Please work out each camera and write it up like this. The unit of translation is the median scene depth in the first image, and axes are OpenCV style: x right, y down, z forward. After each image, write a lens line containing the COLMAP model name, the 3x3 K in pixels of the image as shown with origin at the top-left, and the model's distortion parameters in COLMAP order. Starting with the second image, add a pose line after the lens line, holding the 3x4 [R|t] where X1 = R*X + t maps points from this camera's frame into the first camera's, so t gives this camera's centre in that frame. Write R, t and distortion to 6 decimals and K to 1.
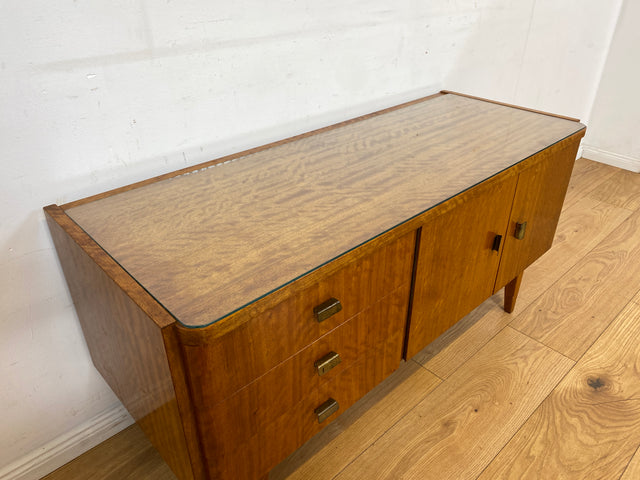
lens RADIAL K [[495.4, 0, 325.0], [0, 495.4, 236.5], [0, 0, 1]] dist [0.012483, -0.005657]
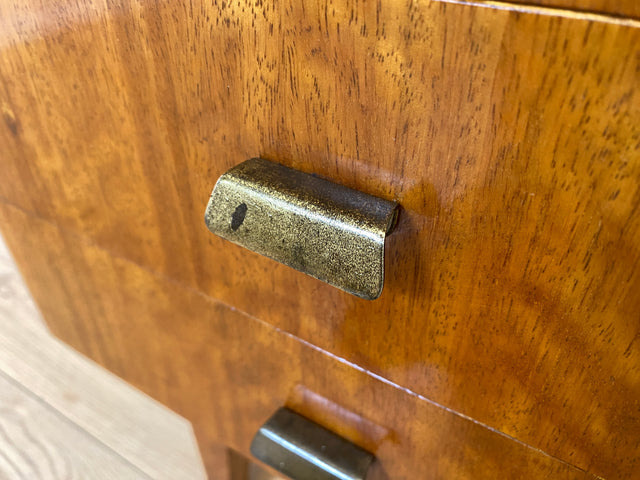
lens RADIAL K [[490.0, 0, 320.3], [0, 490.0, 239.6], [0, 0, 1]] dist [0.058533, -0.076172]
pose [[0.268501, 0.585143, -0.765189, 0.084615], [-0.488275, 0.767420, 0.415516, 0.137391], [0.830358, 0.262056, 0.491764, 0.650463]]
